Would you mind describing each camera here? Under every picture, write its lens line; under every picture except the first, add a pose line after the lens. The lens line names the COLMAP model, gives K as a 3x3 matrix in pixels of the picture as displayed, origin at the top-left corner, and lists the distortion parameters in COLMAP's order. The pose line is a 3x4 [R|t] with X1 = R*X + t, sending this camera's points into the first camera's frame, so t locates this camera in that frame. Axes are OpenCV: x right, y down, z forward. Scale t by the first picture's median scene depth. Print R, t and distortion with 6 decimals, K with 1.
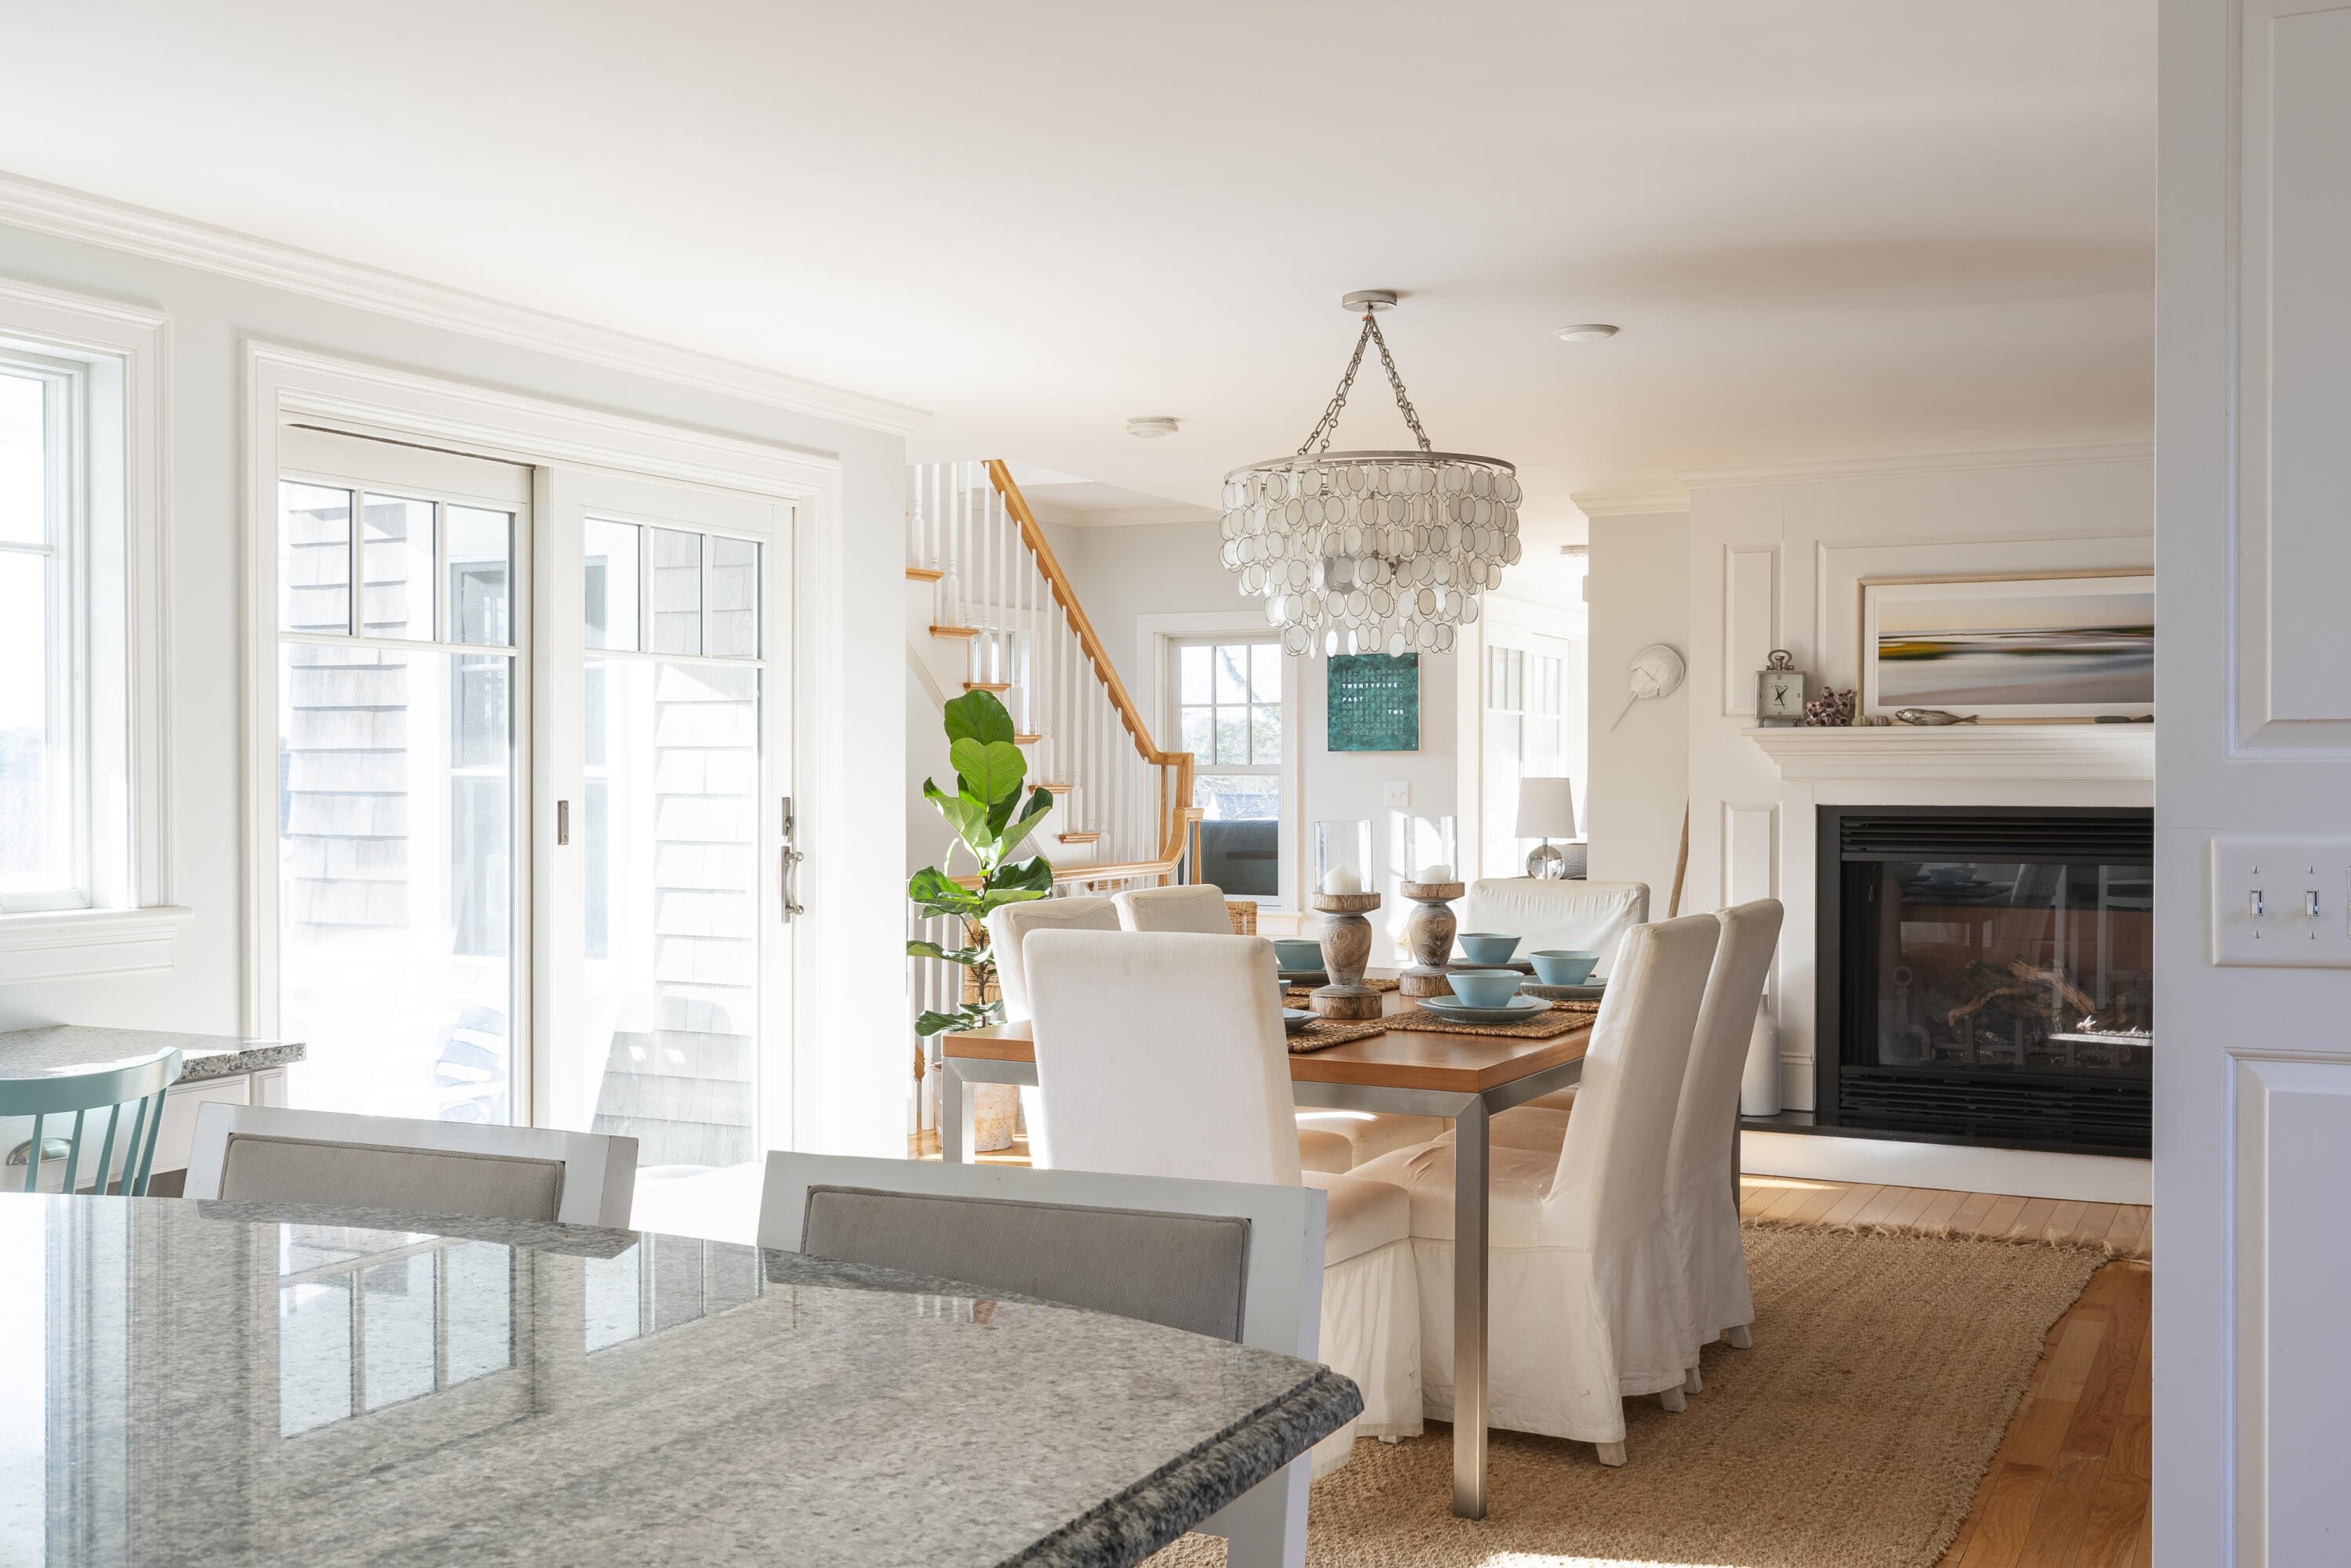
lens RADIAL K [[2282.0, 0, 1175.5], [0, 2282.0, 784.0], [0, 0, 1]] dist [-0.012263, 0.003902]
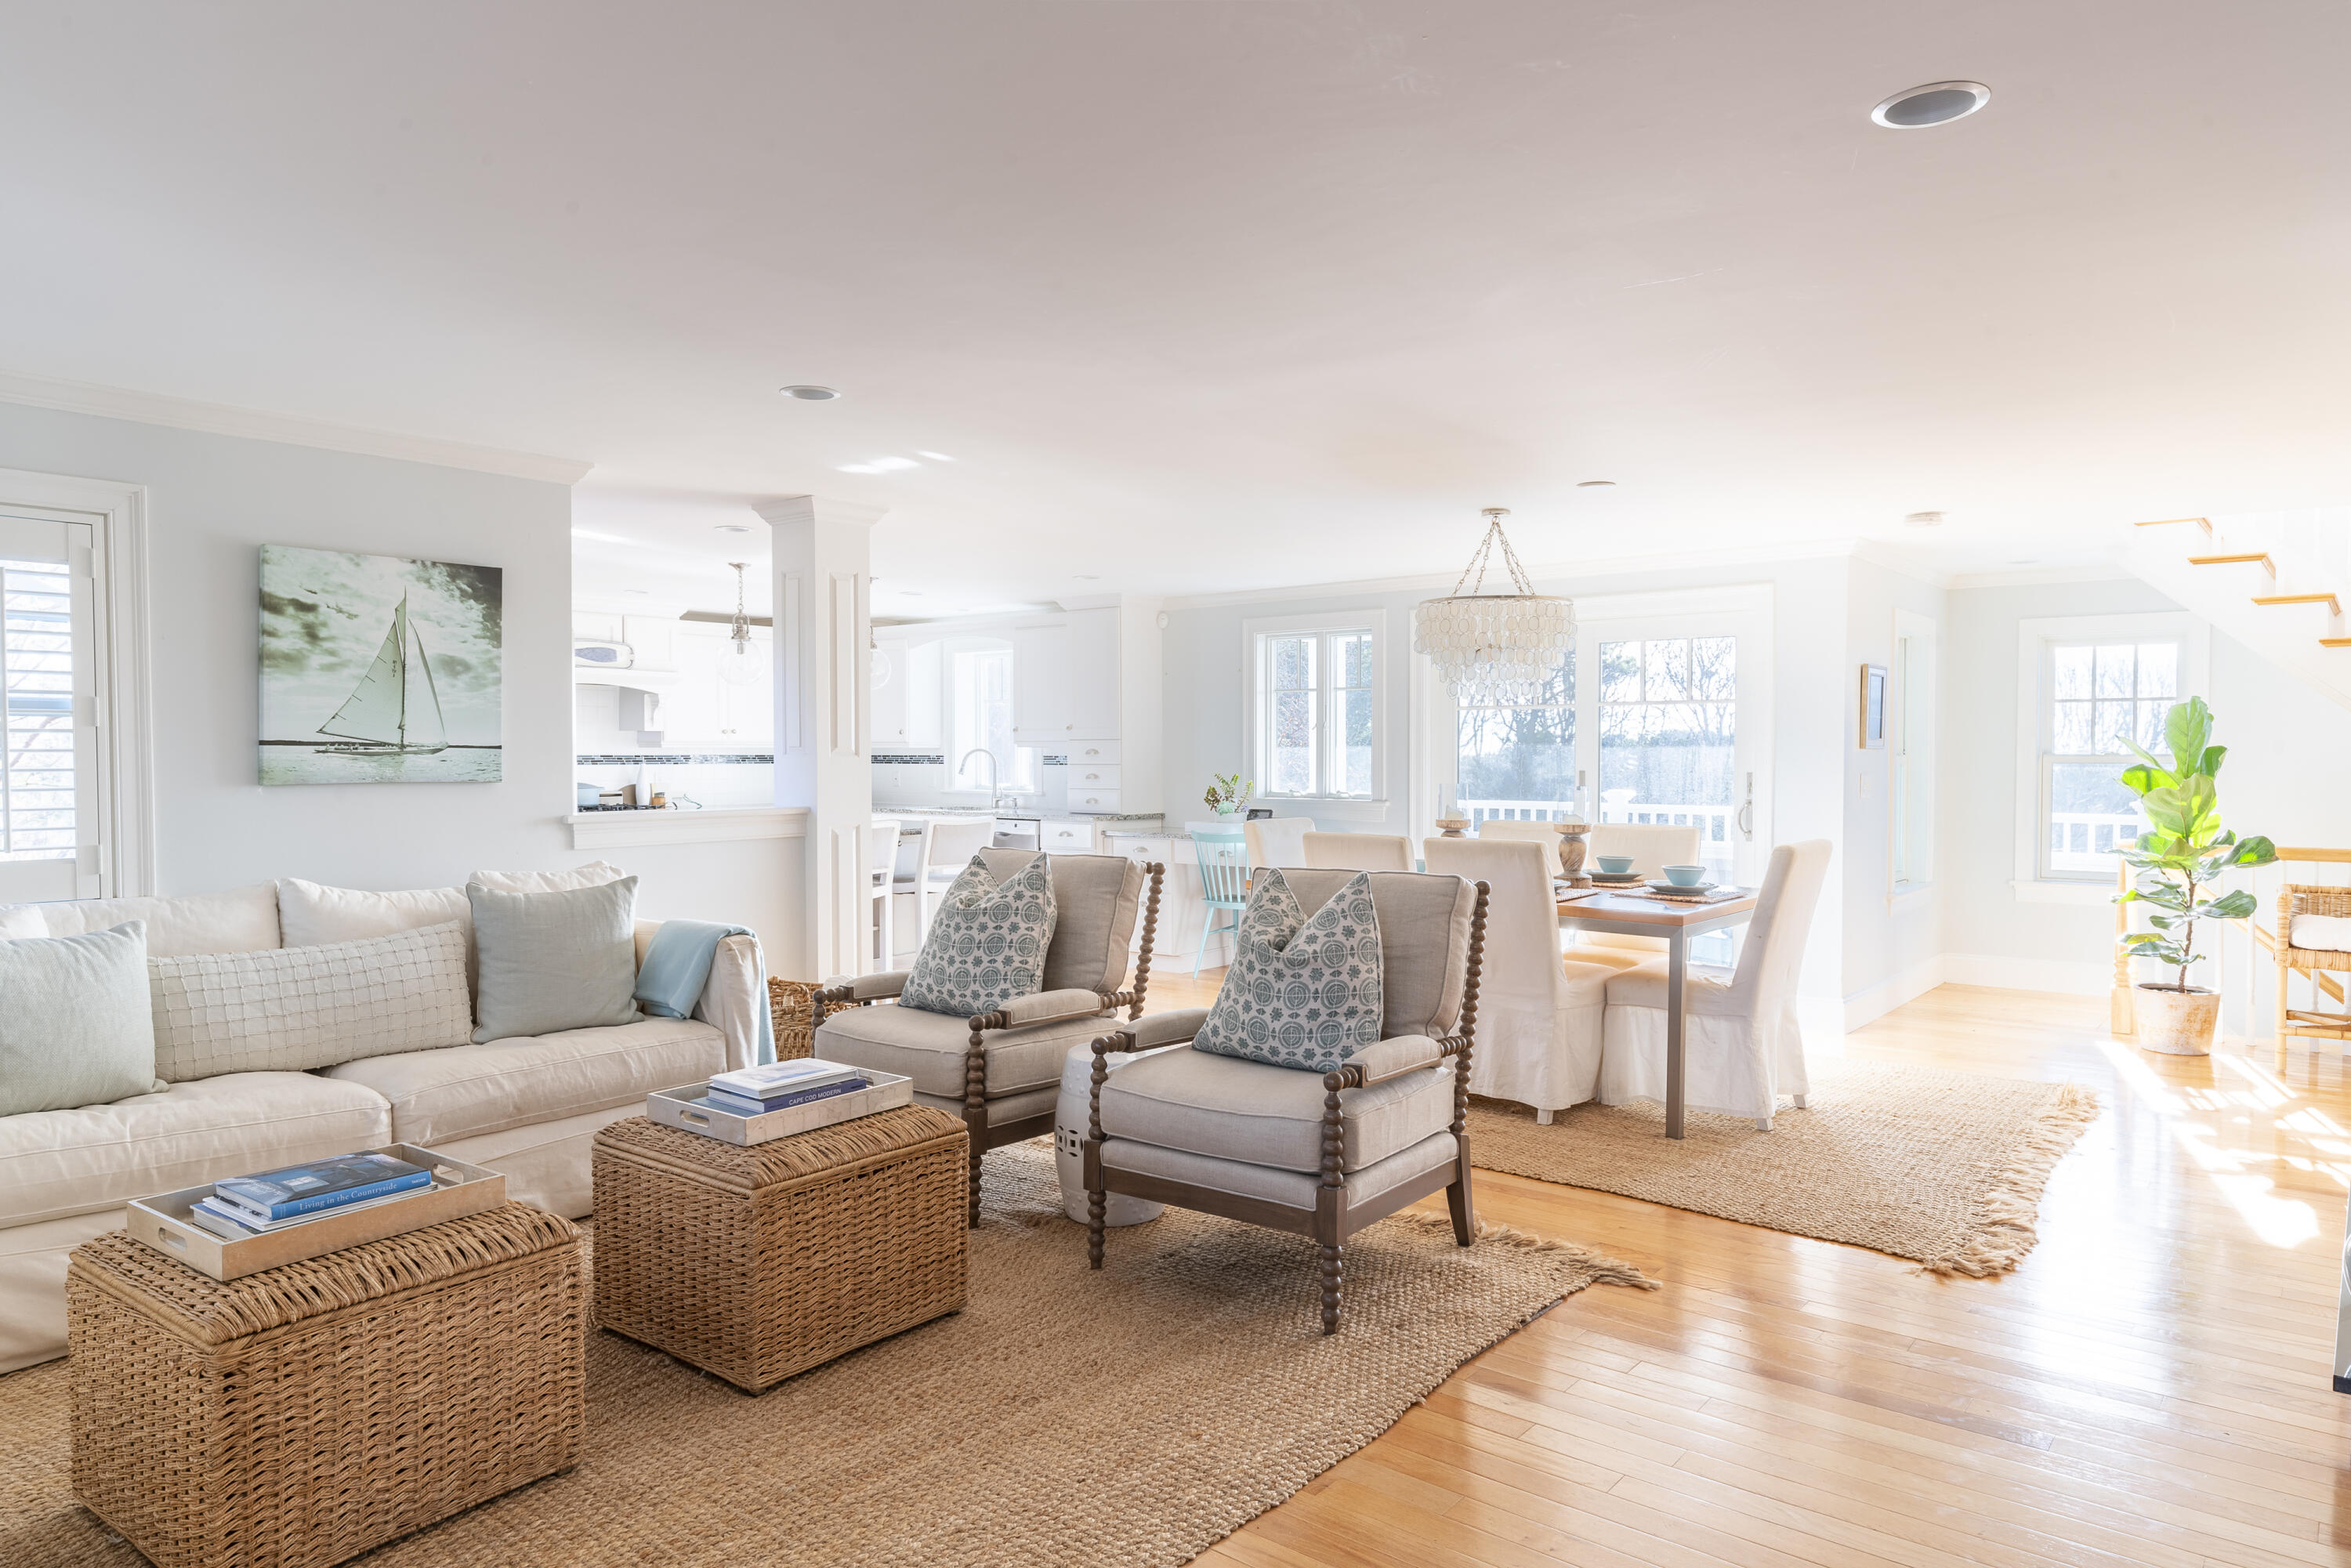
lens RADIAL K [[1468.8, 0, 1174.7], [0, 1468.8, 790.3], [0, 0, 1]] dist [0.006285, -0.001945]
pose [[-0.226587, 0.026042, -0.973643, 0.892093], [-0.006765, 0.999576, 0.028310, -0.008165], [0.973968, 0.013001, -0.226314, 0.668589]]
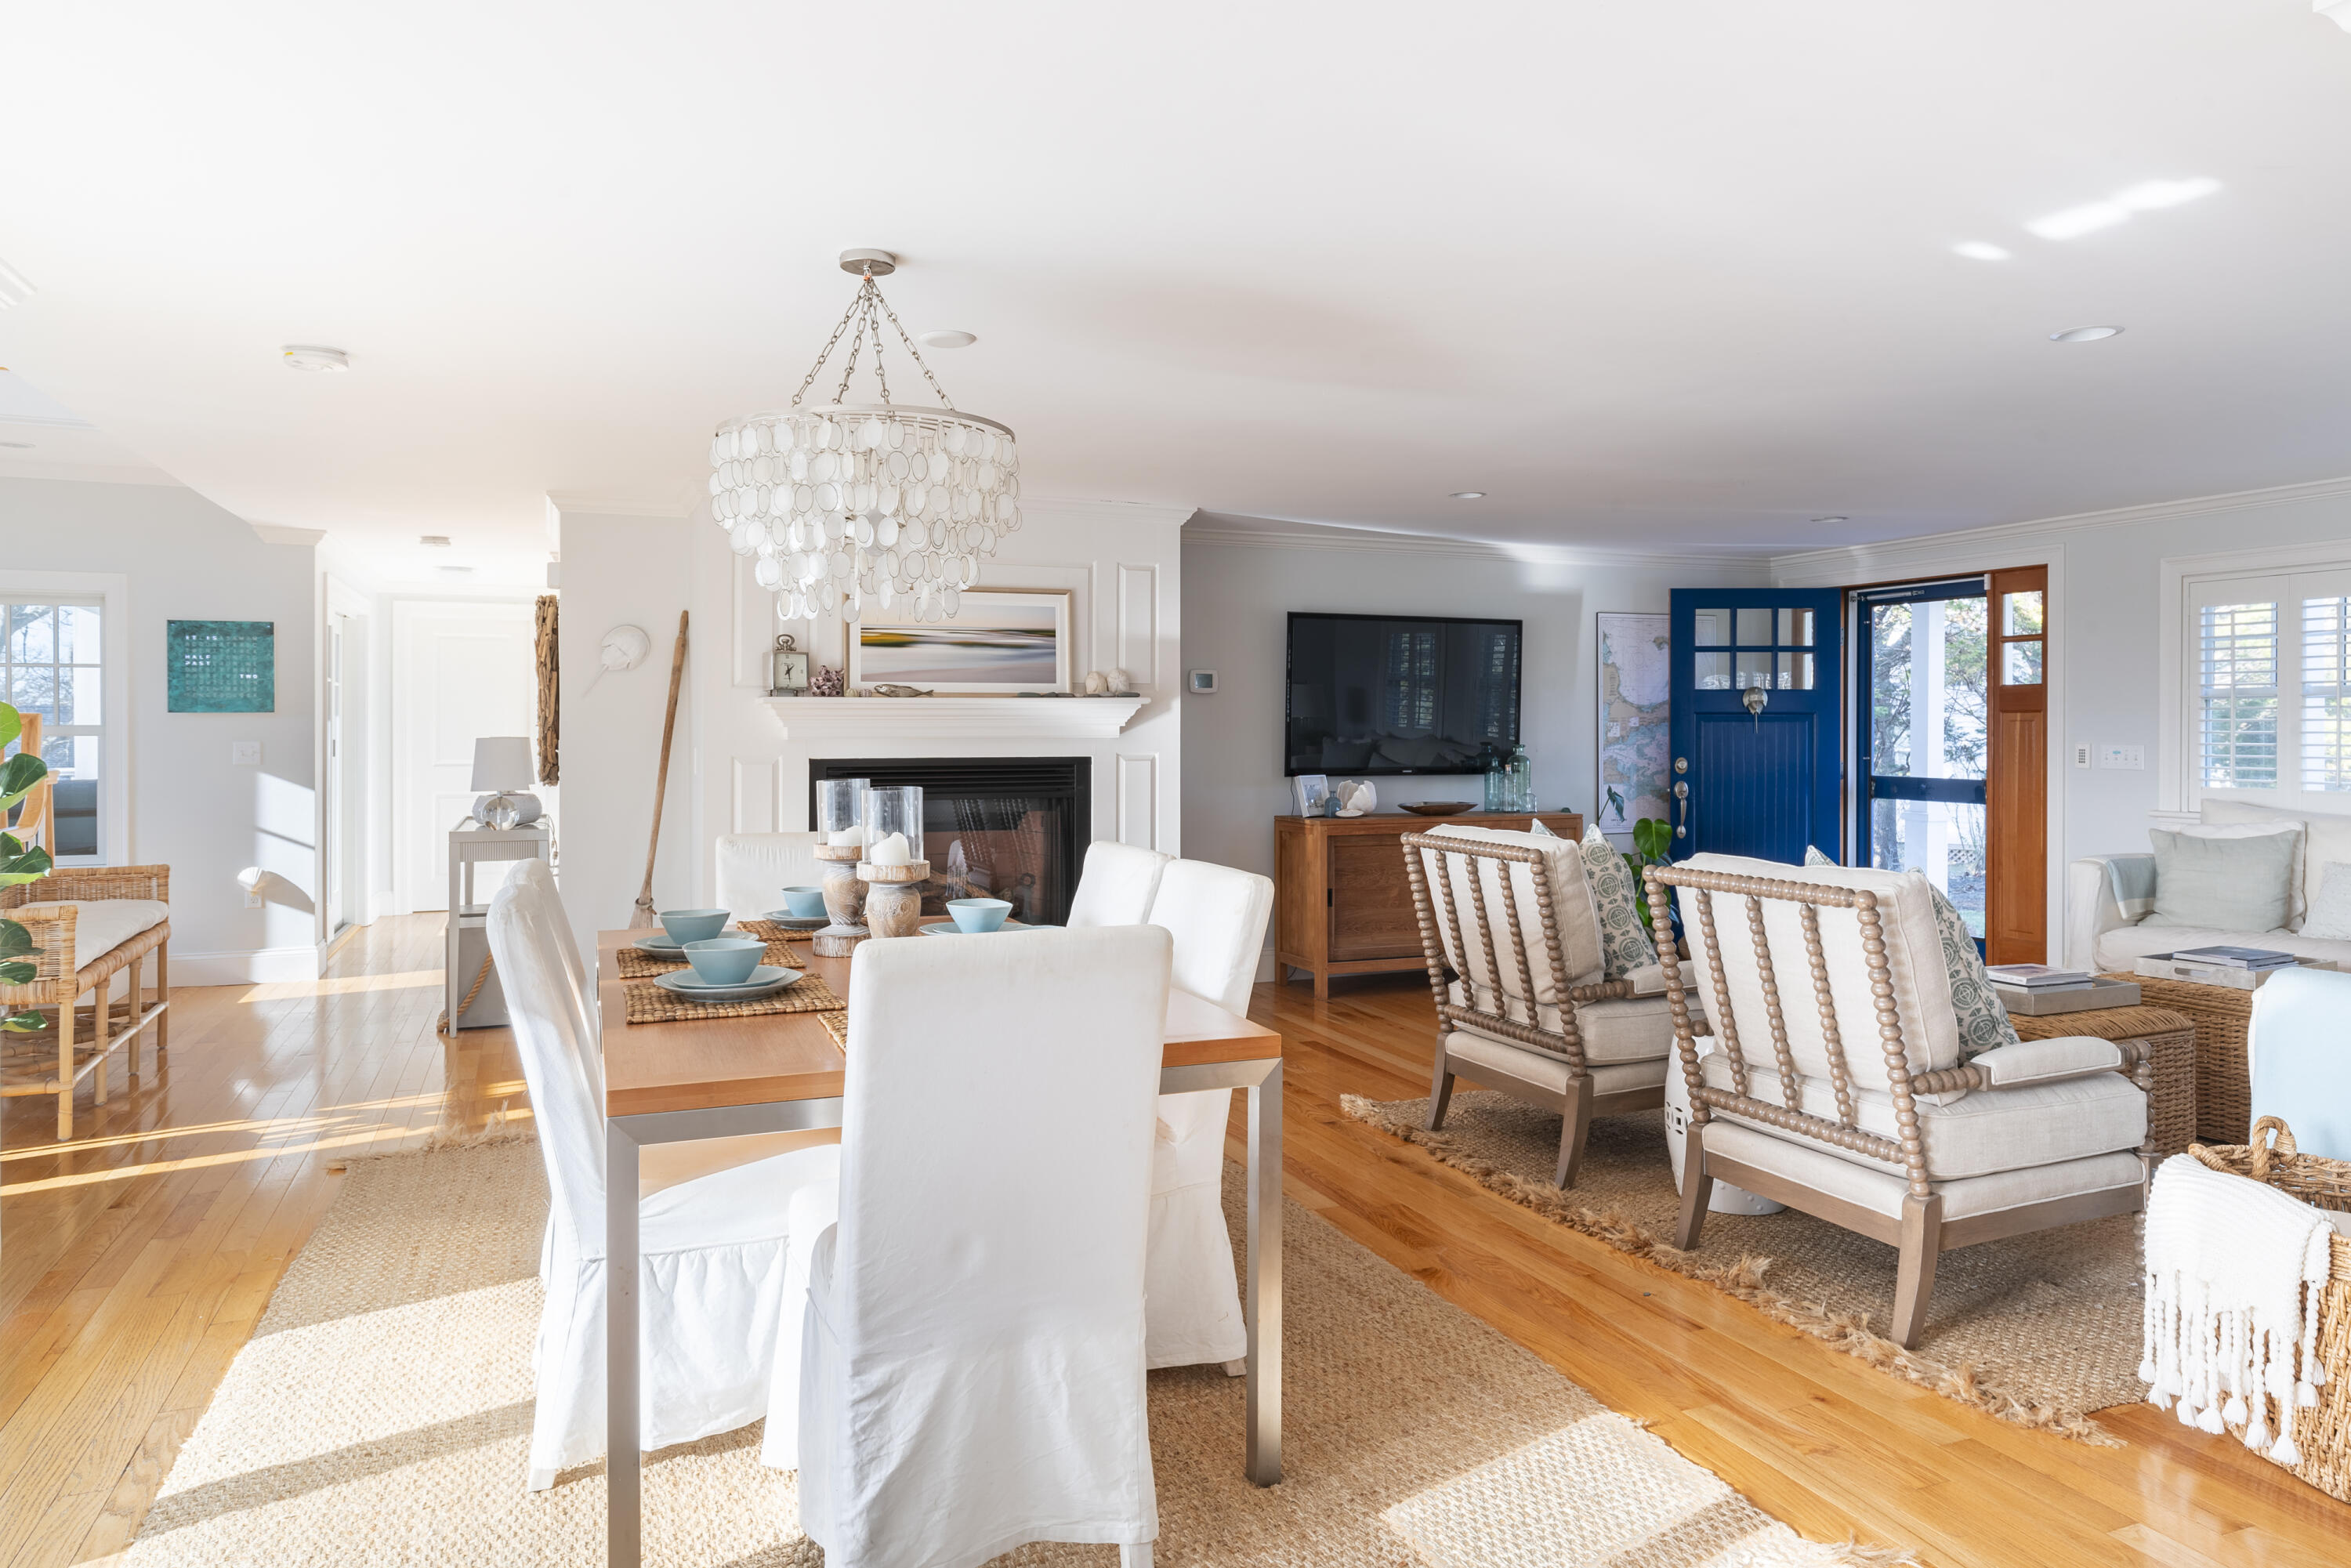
lens RADIAL K [[1485.8, 0, 1161.1], [0, 1485.8, 725.6], [0, 0, 1]] dist [0.008657, -0.013174]
pose [[0.660874, -0.000298, 0.750496, -0.208934], [0.005335, 0.999977, -0.004301, -0.004697], [-0.750478, 0.006846, 0.660861, 0.314104]]
